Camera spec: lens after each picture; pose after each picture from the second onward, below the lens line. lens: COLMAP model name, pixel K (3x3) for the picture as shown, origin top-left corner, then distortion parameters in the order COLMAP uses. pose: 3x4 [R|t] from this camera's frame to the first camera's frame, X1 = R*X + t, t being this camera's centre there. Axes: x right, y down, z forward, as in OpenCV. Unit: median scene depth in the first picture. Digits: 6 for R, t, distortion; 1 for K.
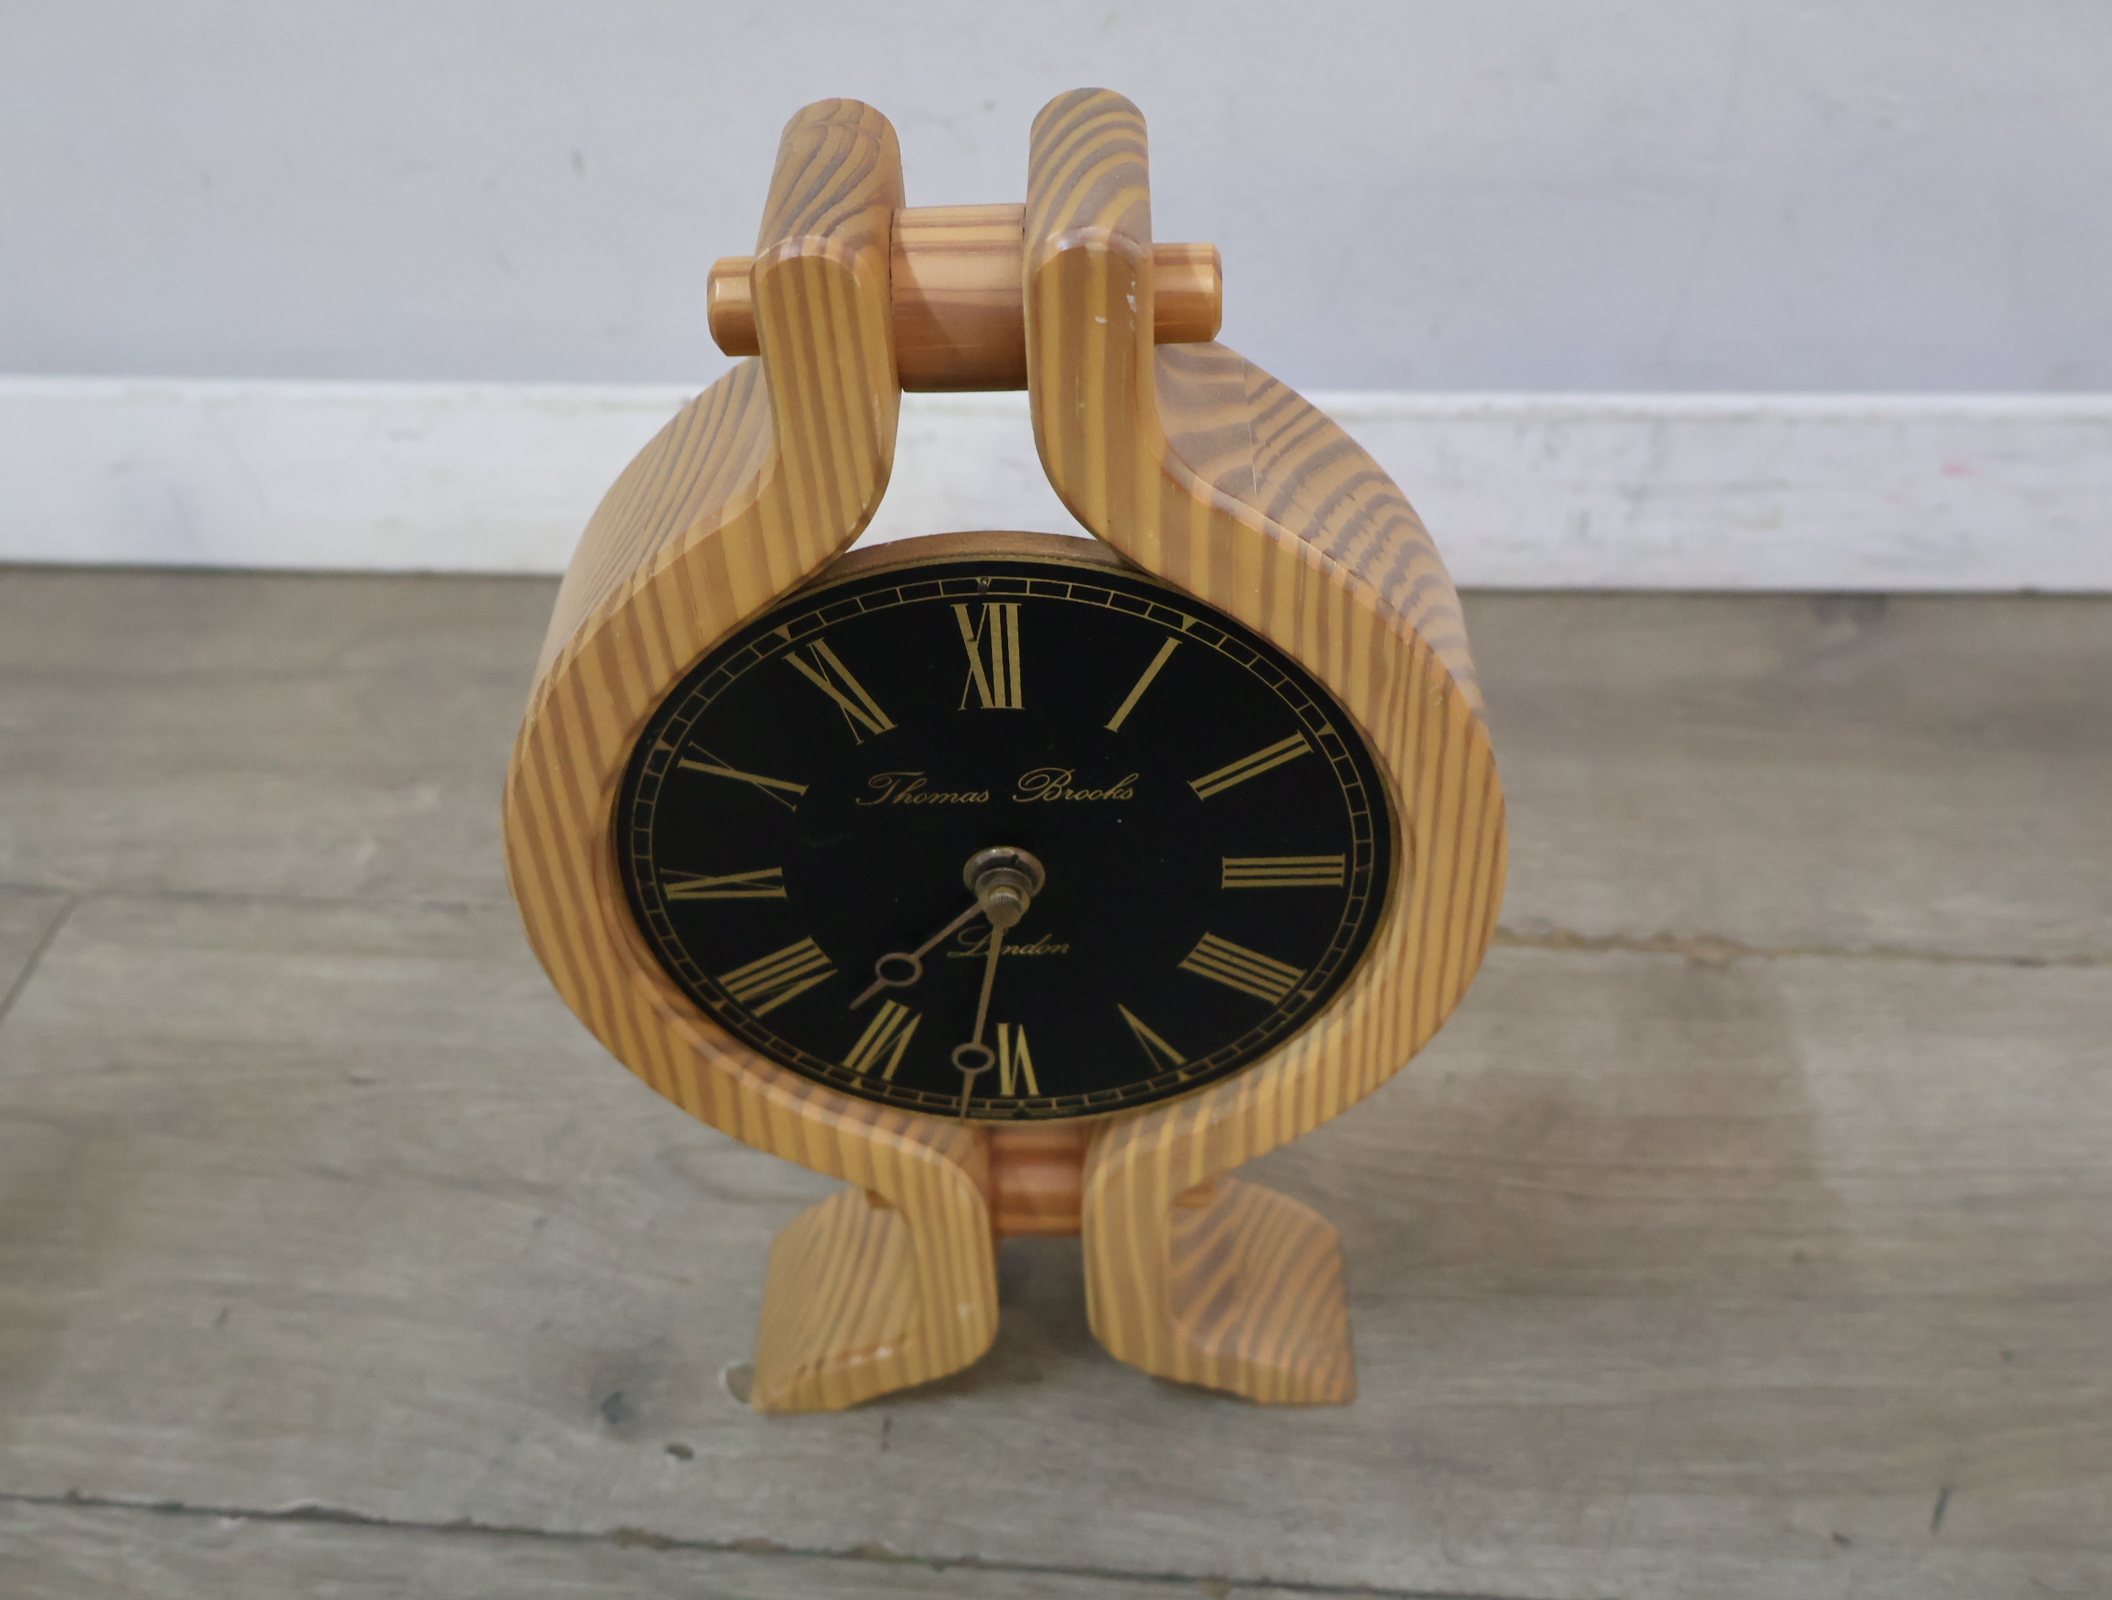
lens RADIAL K [[2072.4, 0, 1045.4], [0, 2072.4, 804.1], [0, 0, 1]] dist [0.011653, 0.000000]
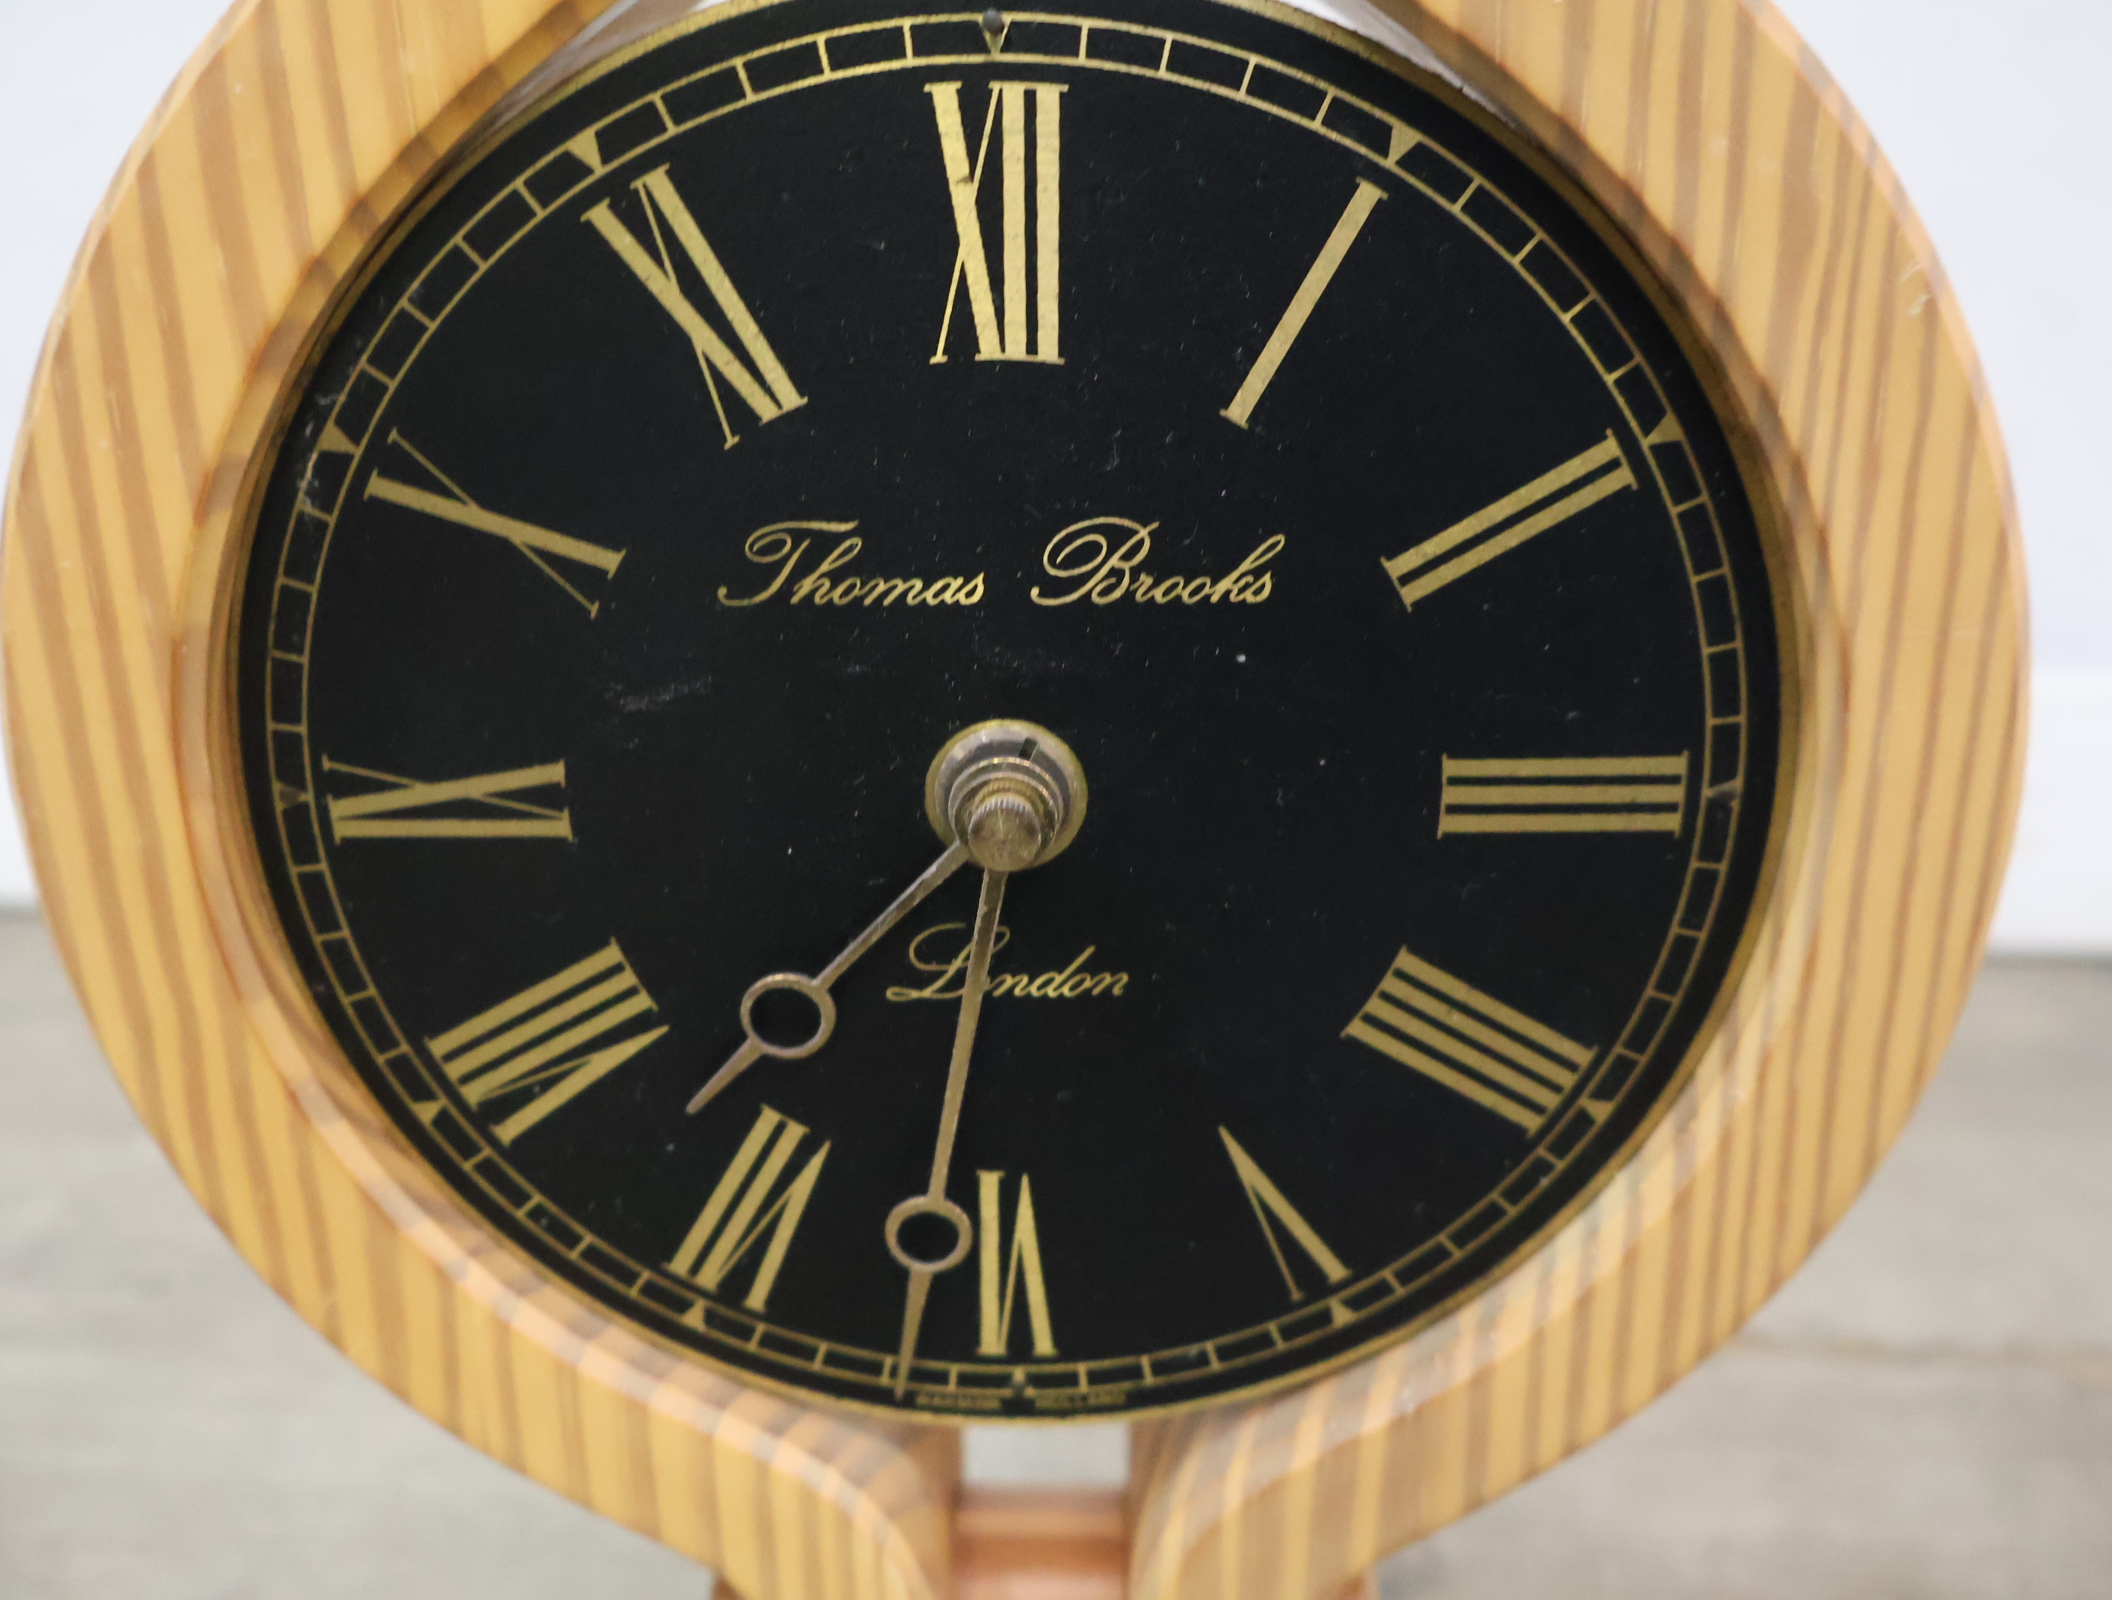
lens RADIAL K [[2072.4, 0, 1052.1], [0, 2072.4, 794.3], [0, 0, 1]] dist [0.011653, 0.000000]
pose [[0.999555, 0.029185, 0.006197, -0.010842], [-0.025171, 0.936392, -0.350051, 0.190321], [-0.016019, 0.349739, 0.936710, 0.478152]]
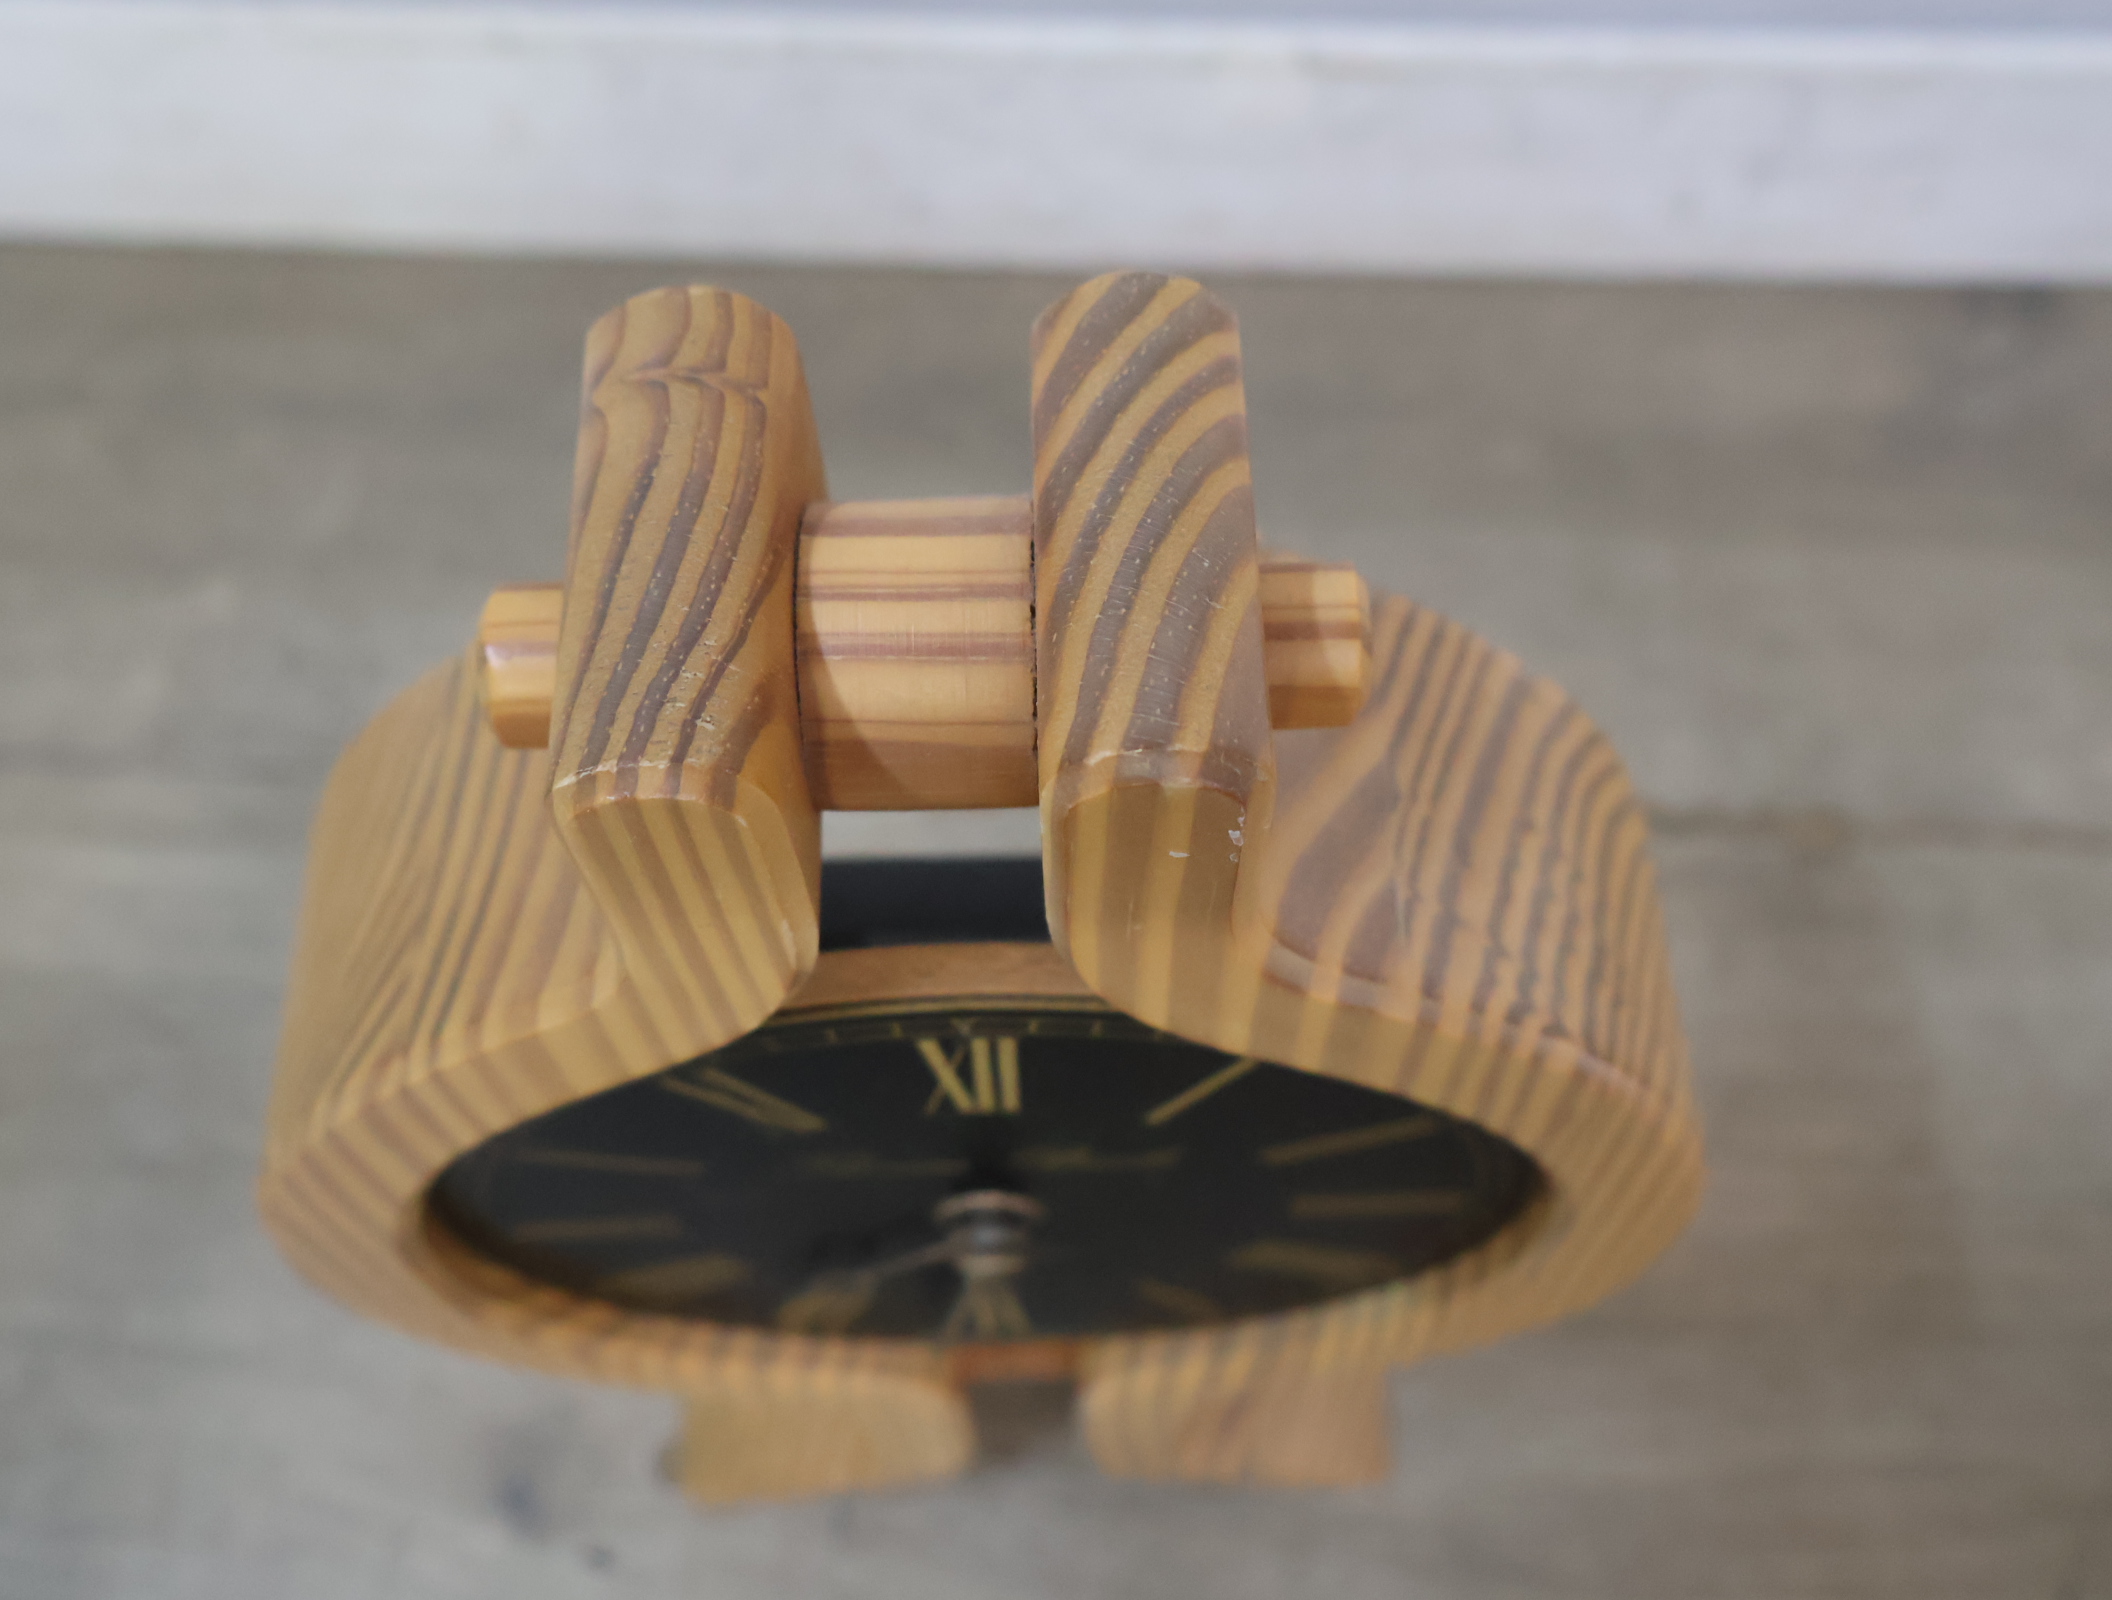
lens RADIAL K [[2072.4, 0, 1045.0], [0, 2072.4, 759.0], [0, 0, 1]] dist [0.011653, 0.000000]
pose [[0.999113, -0.020692, 0.036675, -0.021004], [0.007832, 0.947058, 0.320966, -0.310184], [-0.041375, -0.320394, 0.946380, 0.337549]]
